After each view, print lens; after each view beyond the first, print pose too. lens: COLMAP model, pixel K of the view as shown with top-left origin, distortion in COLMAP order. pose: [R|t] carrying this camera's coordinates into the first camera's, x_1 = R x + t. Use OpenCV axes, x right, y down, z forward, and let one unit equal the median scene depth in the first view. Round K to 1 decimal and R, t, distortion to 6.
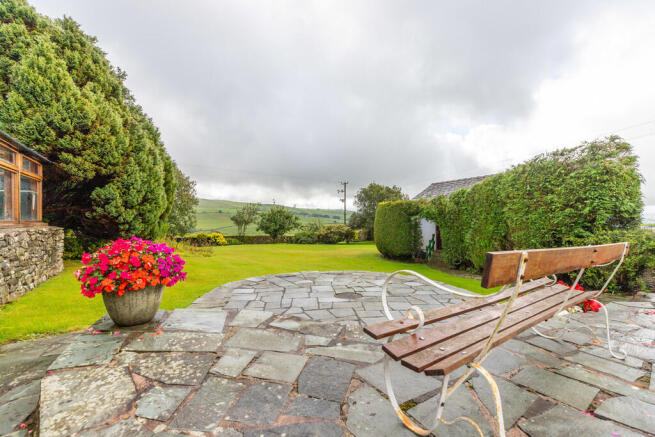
lens RADIAL K [[303.0, 0, 327.5], [0, 303.0, 218.5], [0, 0, 1]] dist [-0.002471, -0.000429]
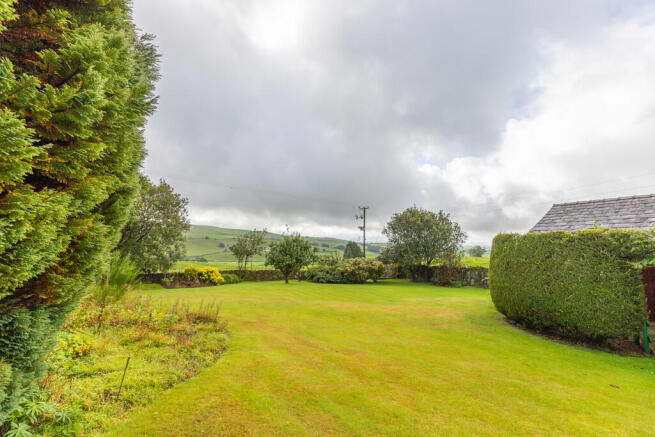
lens RADIAL K [[303.0, 0, 327.5], [0, 303.0, 218.5], [0, 0, 1]] dist [-0.002471, -0.000429]
pose [[0.997263, 0.024113, 0.069898, -0.126081], [-0.017852, 0.995885, -0.088849, -0.011967], [-0.071752, 0.087358, 0.993589, 0.203642]]
